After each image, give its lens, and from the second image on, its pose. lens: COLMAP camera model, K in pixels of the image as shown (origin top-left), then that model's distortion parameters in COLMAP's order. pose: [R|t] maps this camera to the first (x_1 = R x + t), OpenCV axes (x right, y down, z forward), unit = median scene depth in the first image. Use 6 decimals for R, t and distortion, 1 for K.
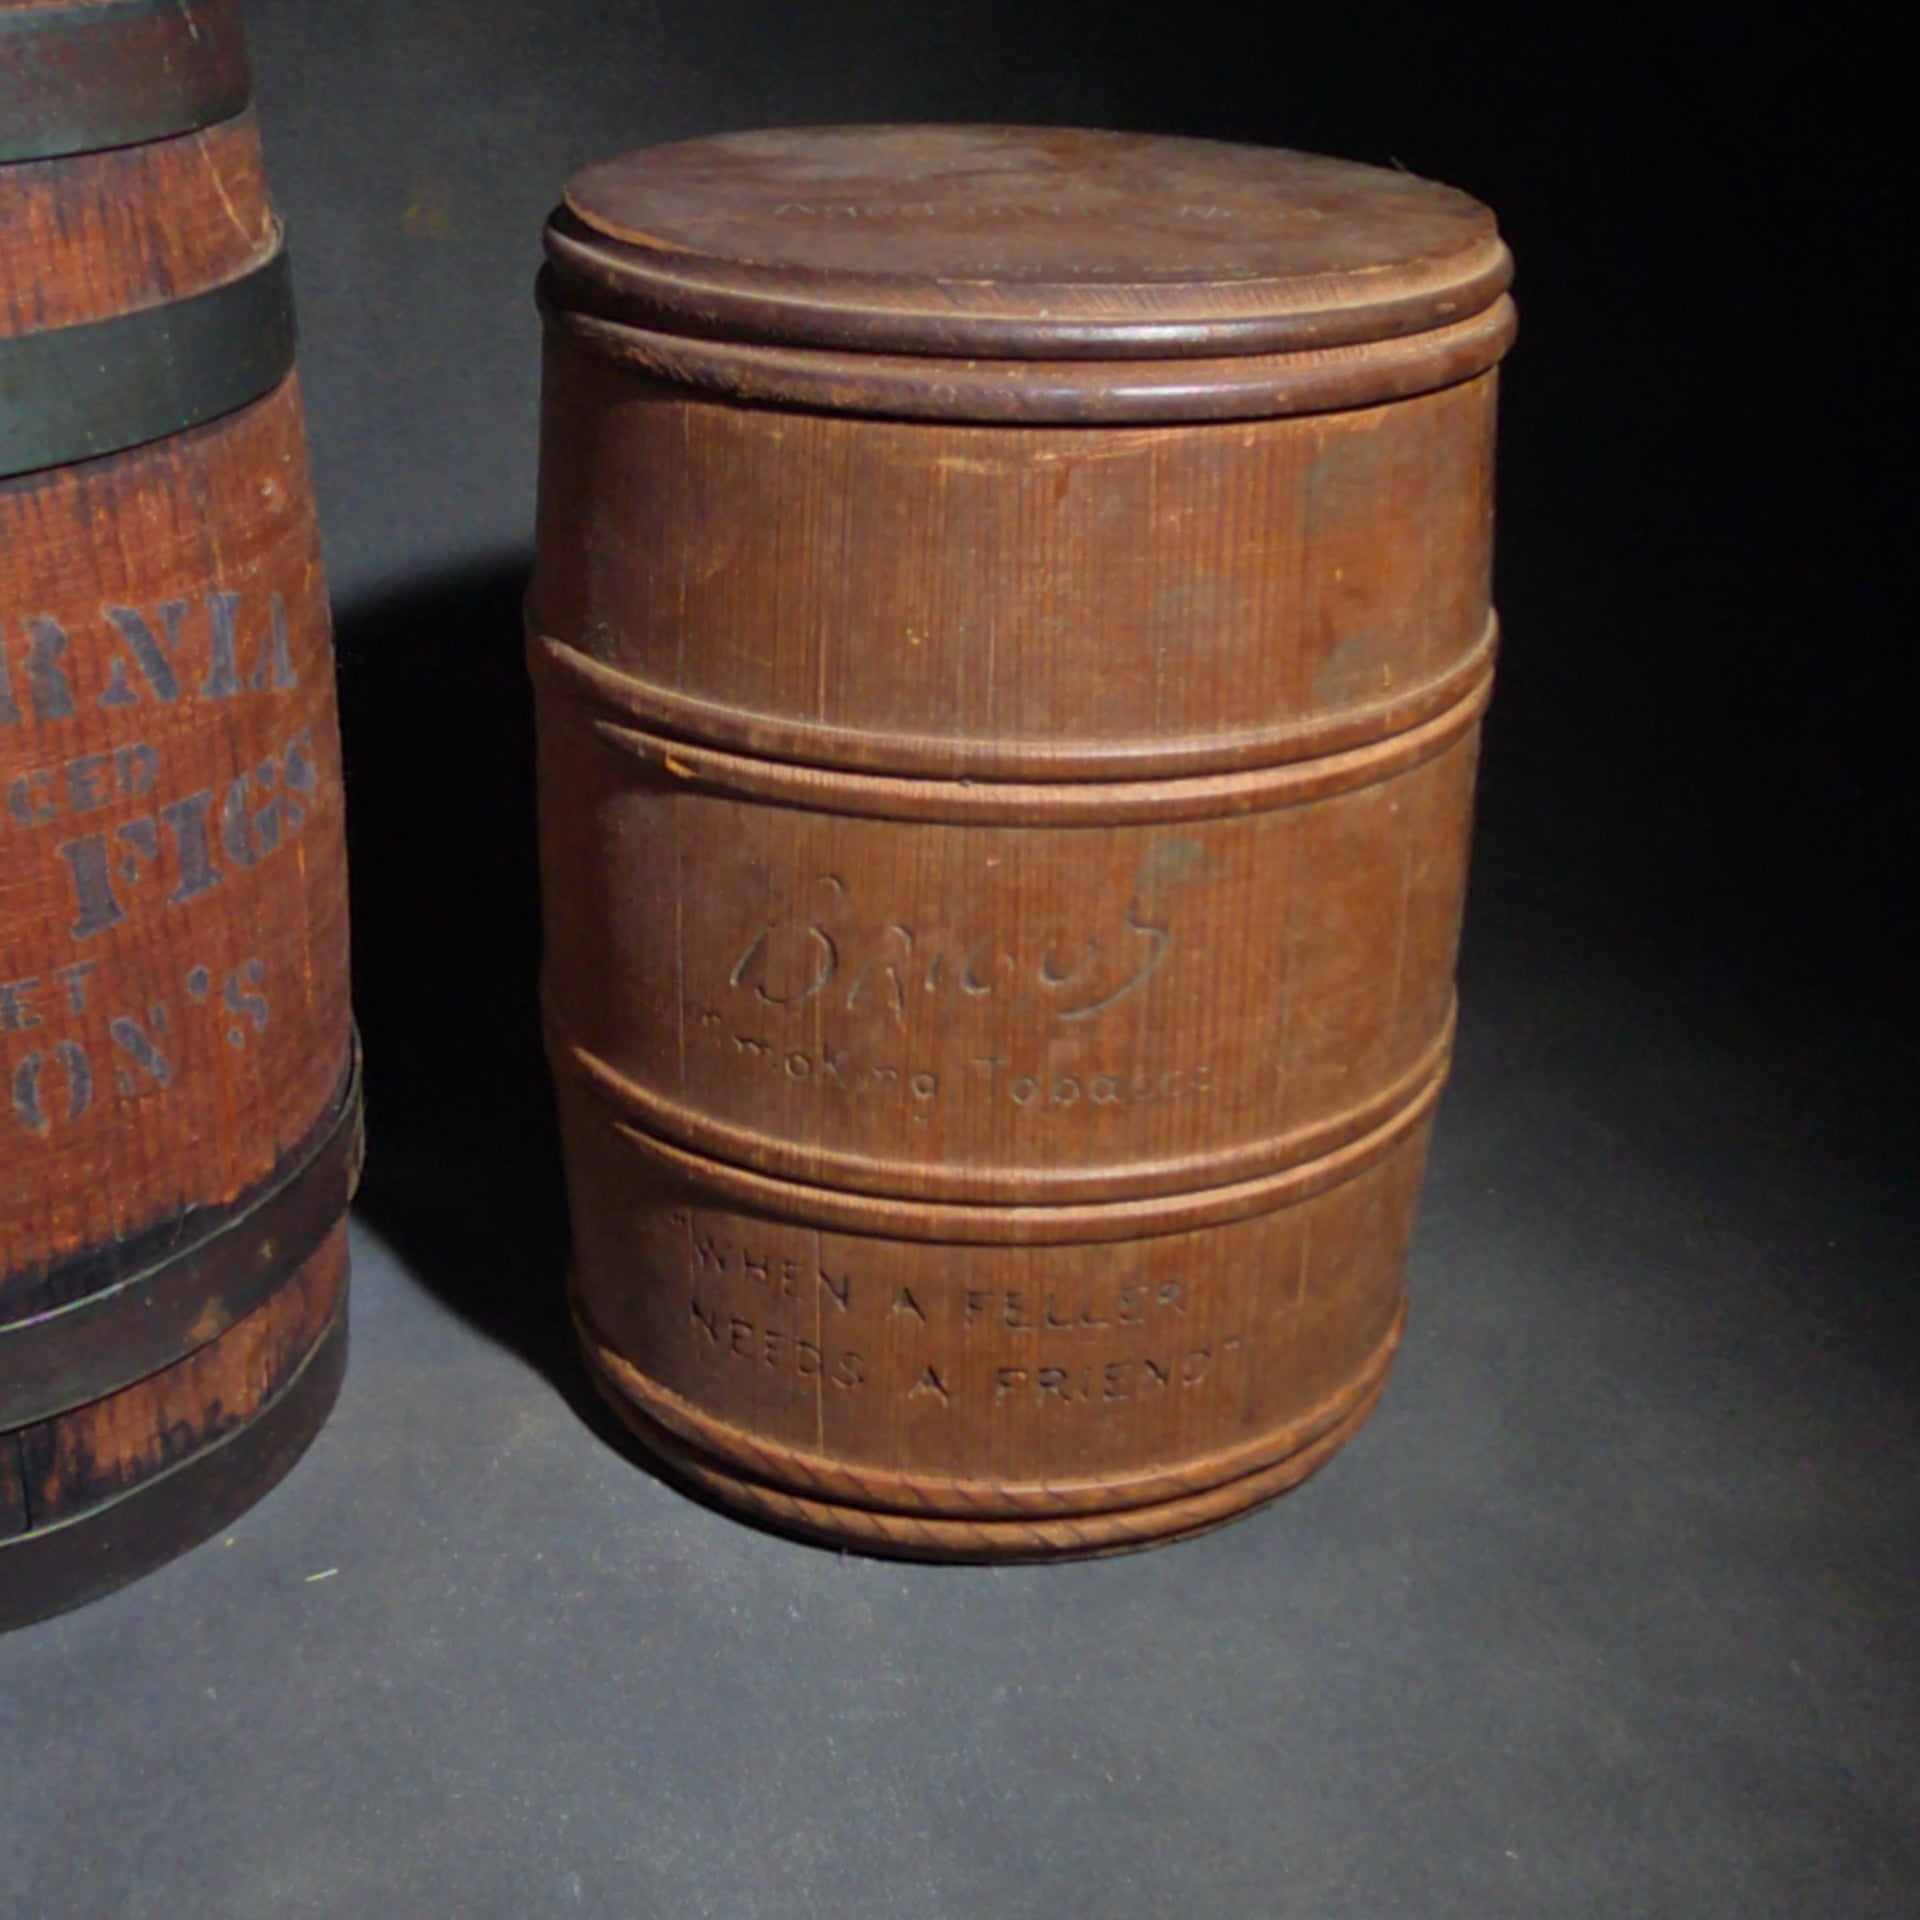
lens RADIAL K [[2784.2, 0, 949.2], [0, 2784.2, 959.1], [0, 0, 1]] dist [-0.015794, 0.000000]
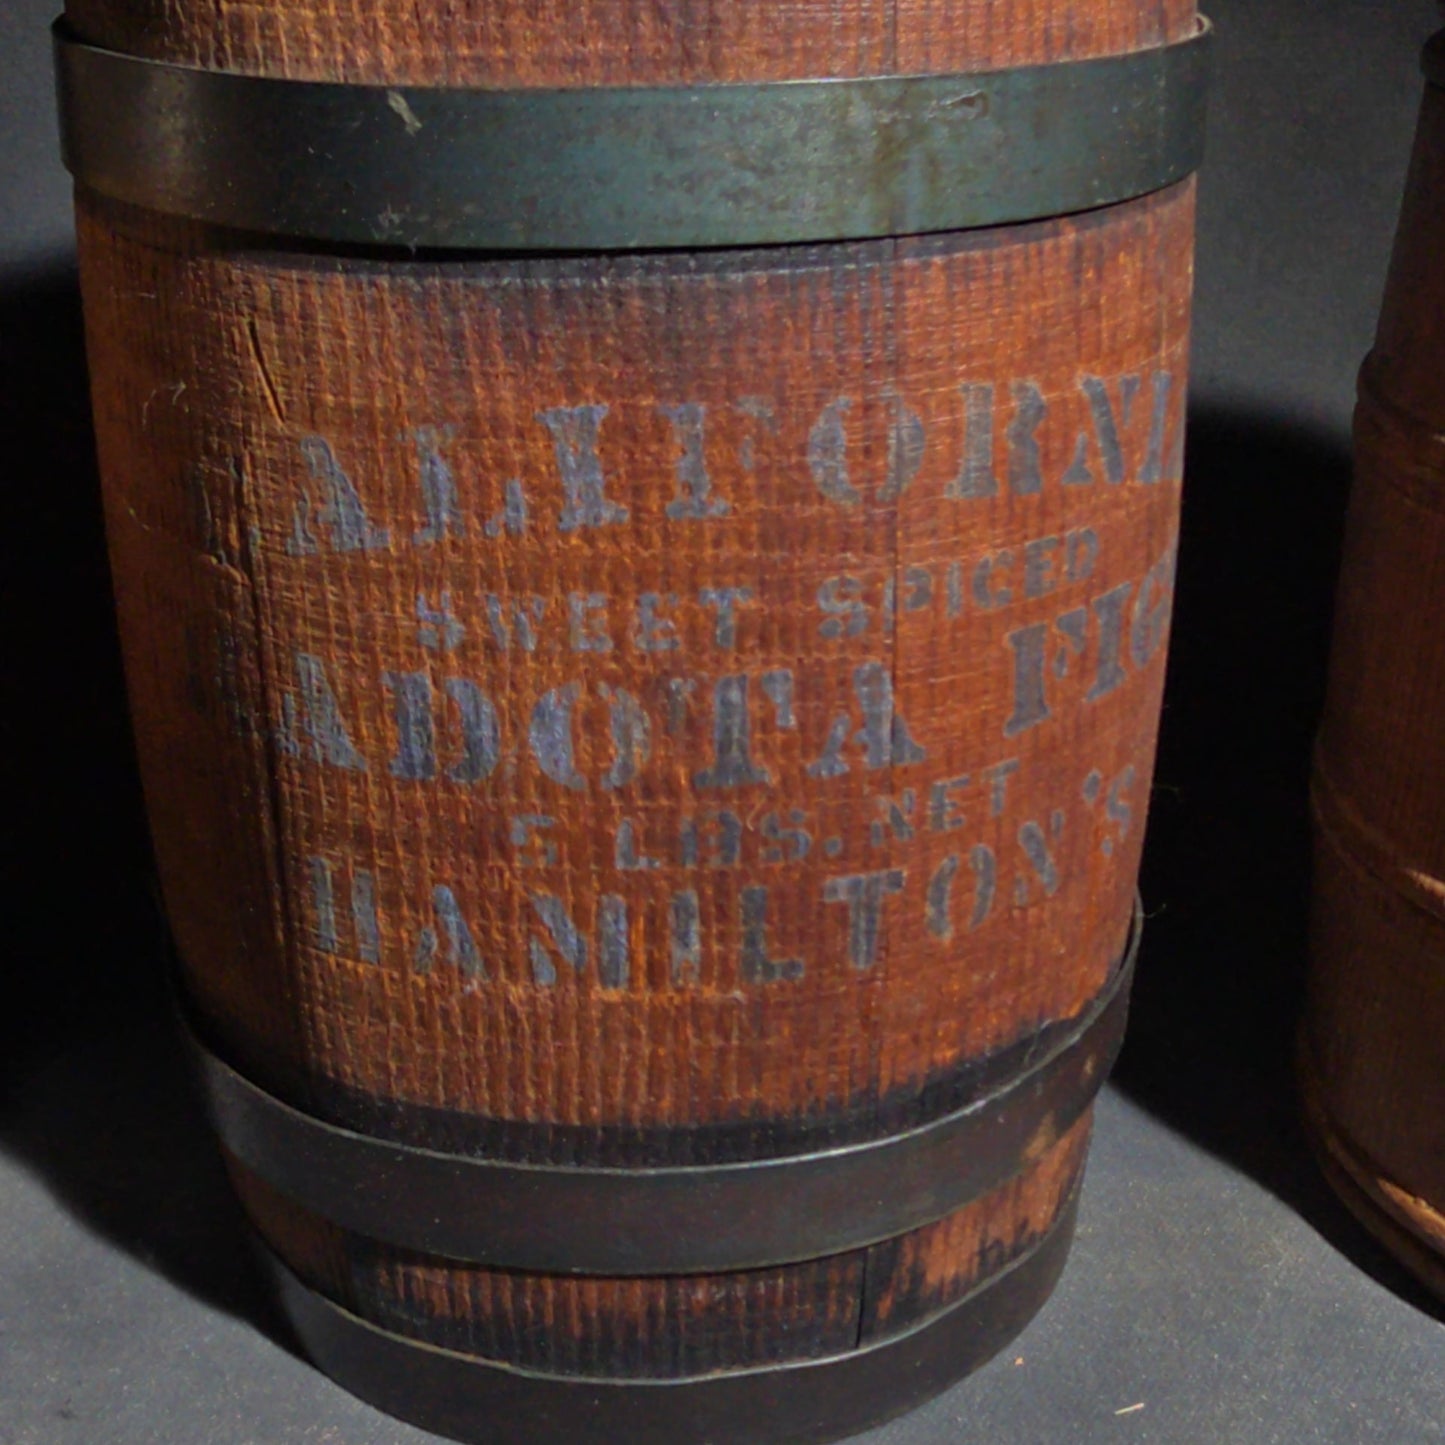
lens RADIAL K [[2095.4, 0, 714.0], [0, 2095.4, 718.3], [0, 0, 1]] dist [-0.015794, 0.000000]
pose [[0.987903, 0.038203, -0.150291, -0.288118], [-0.042703, 0.998727, -0.026832, 0.009472], [0.149075, 0.032925, 0.988278, 0.275510]]
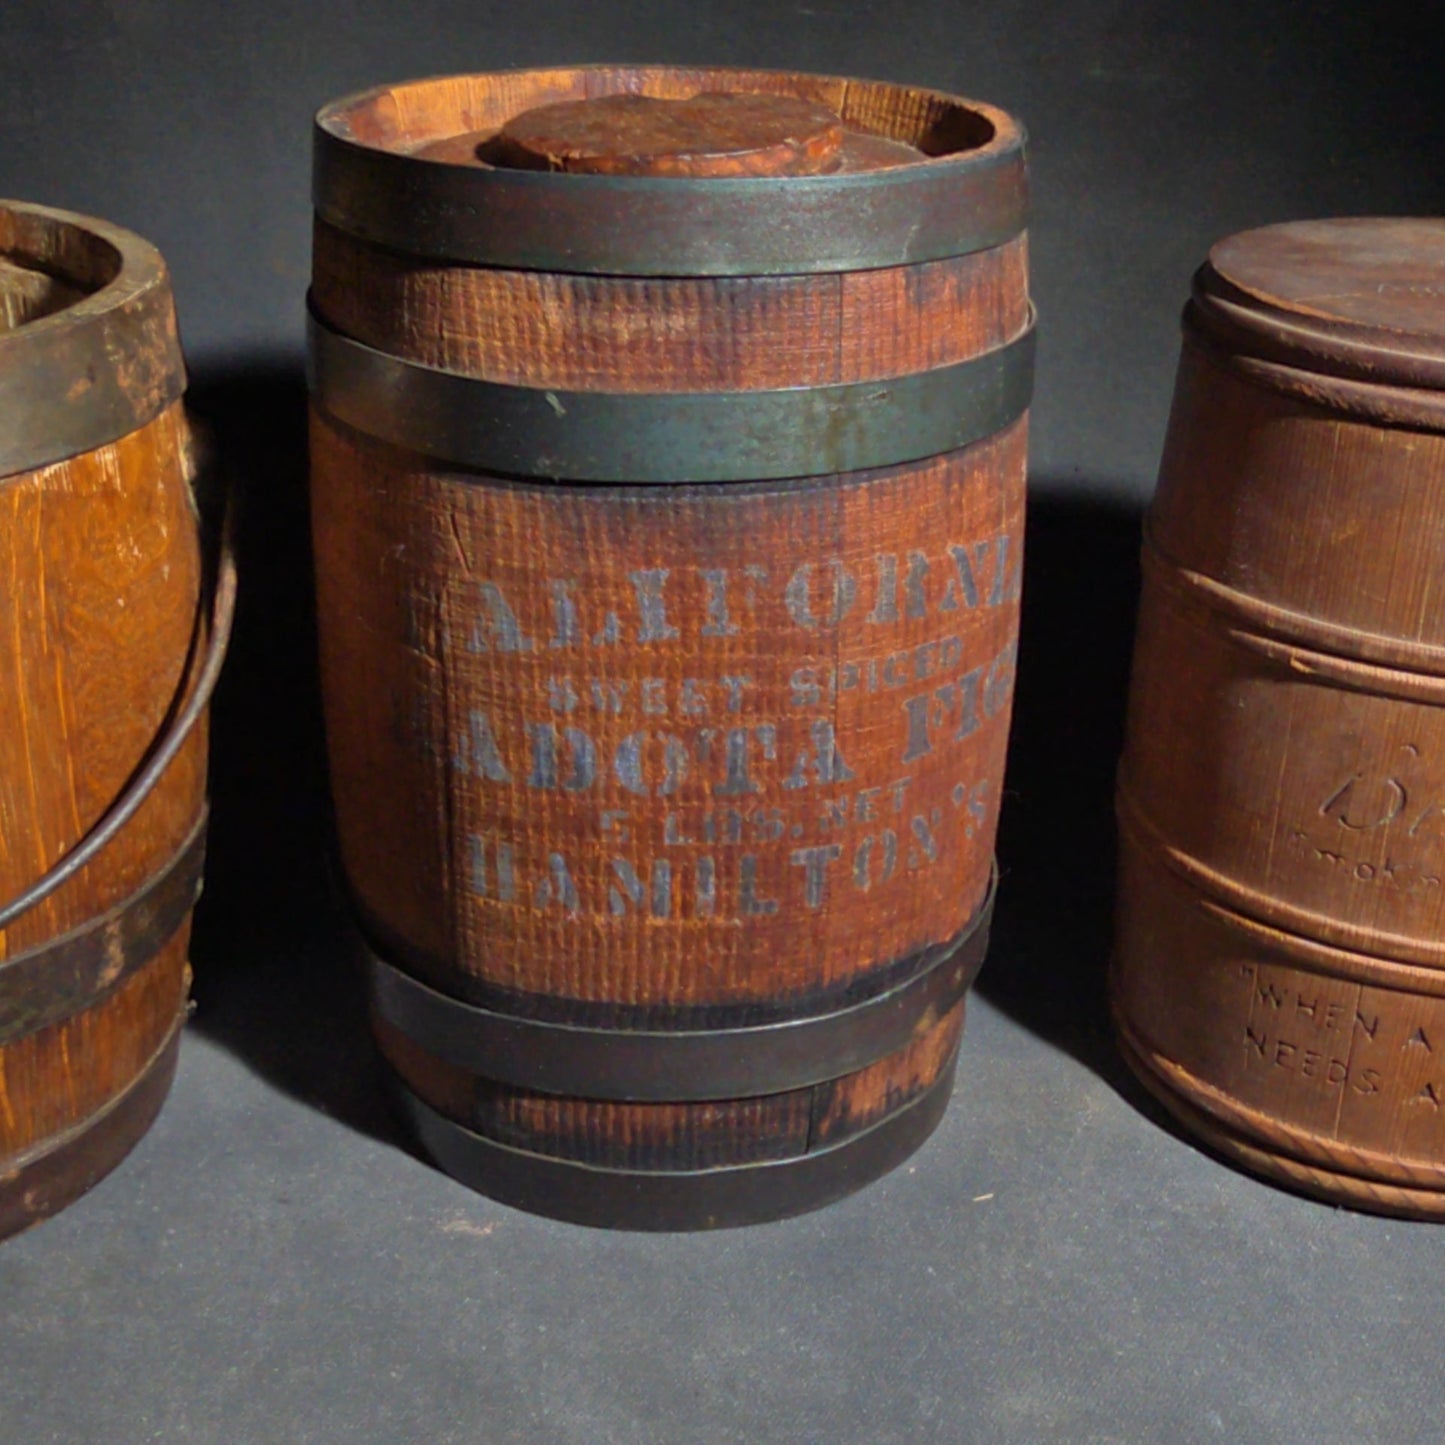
lens RADIAL K [[2095.4, 0, 710.1], [0, 2095.4, 720.5], [0, 0, 1]] dist [-0.015794, 0.000000]
pose [[0.991837, 0.047739, -0.118235, -0.268727], [-0.049925, 0.998631, -0.015601, -0.006772], [0.117328, 0.021377, 0.992863, -0.133503]]
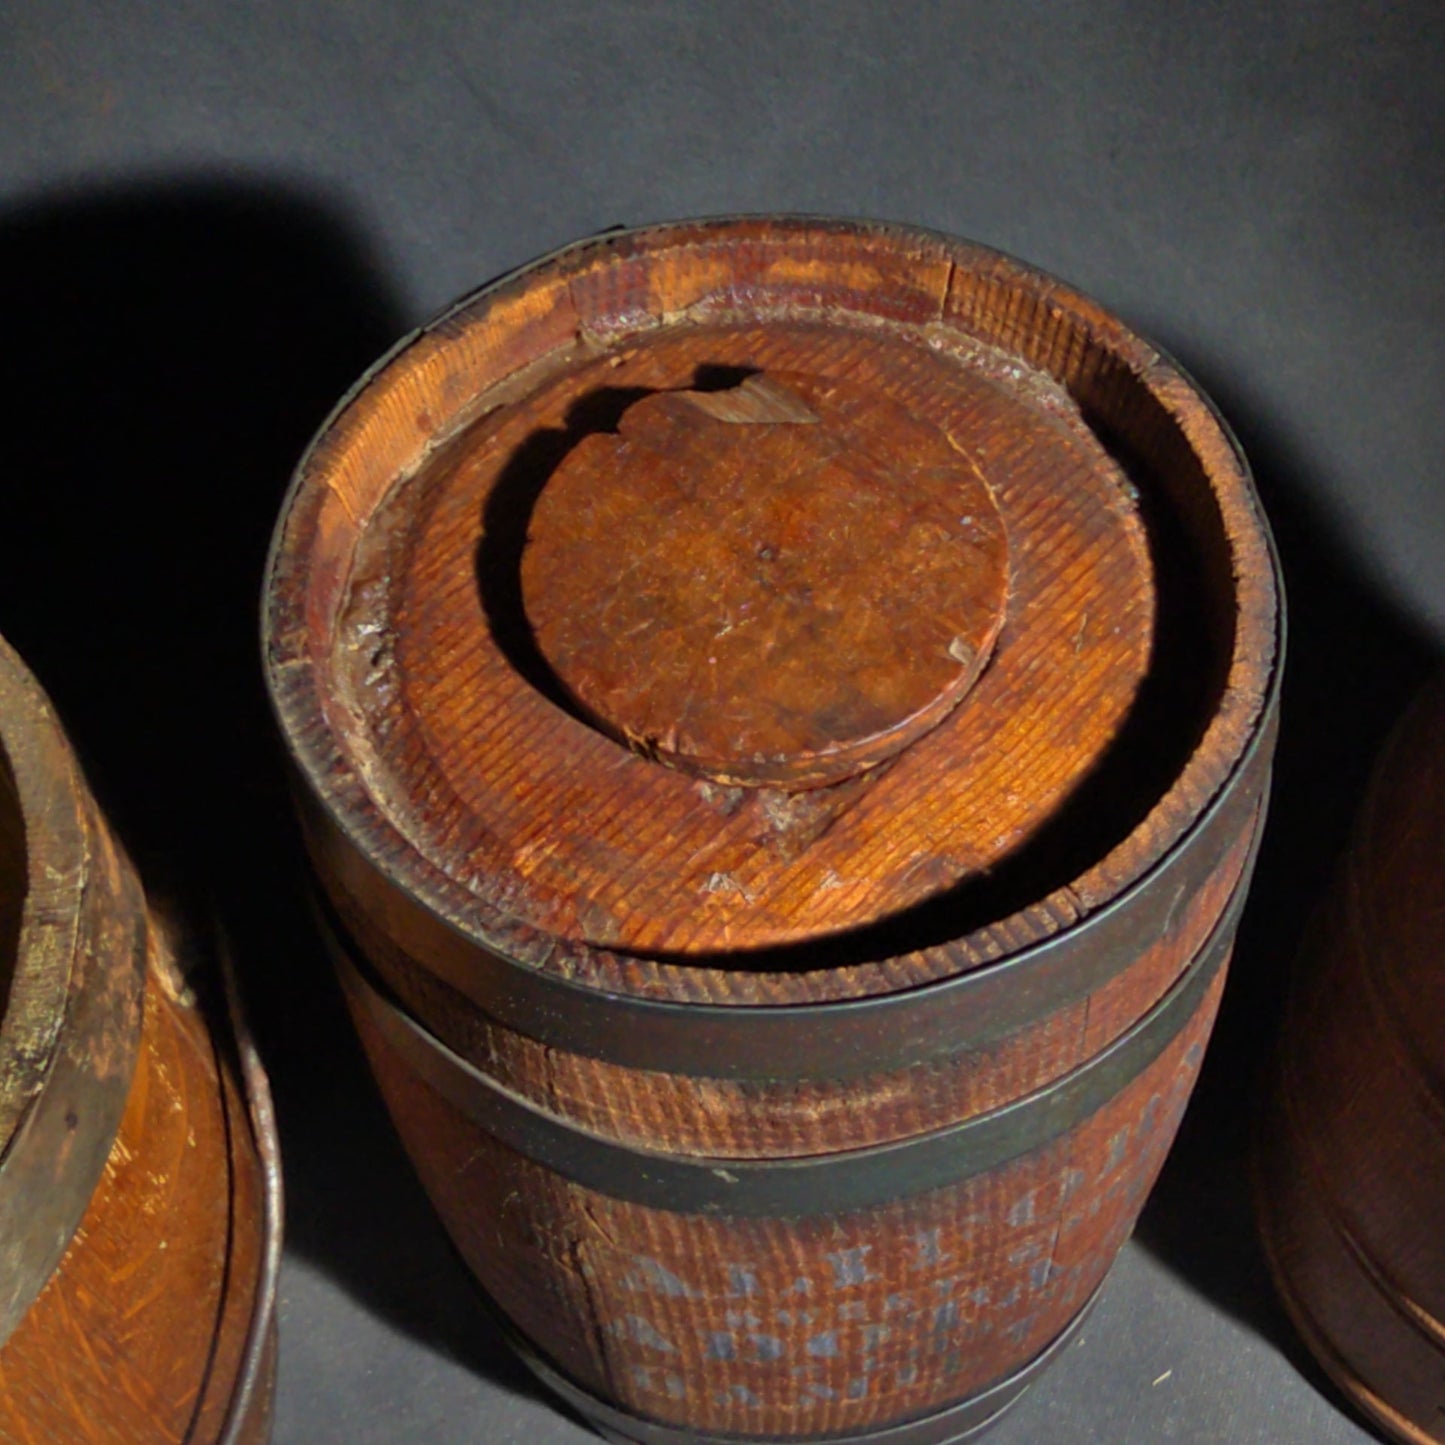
lens RADIAL K [[2095.4, 0, 720.1], [0, 2095.4, 715.1], [0, 0, 1]] dist [-0.015794, 0.000000]
pose [[0.997656, -0.061185, -0.030632, -0.429270], [0.068357, 0.871316, 0.485939, -0.657408], [-0.003043, -0.486894, 0.873456, 0.248773]]
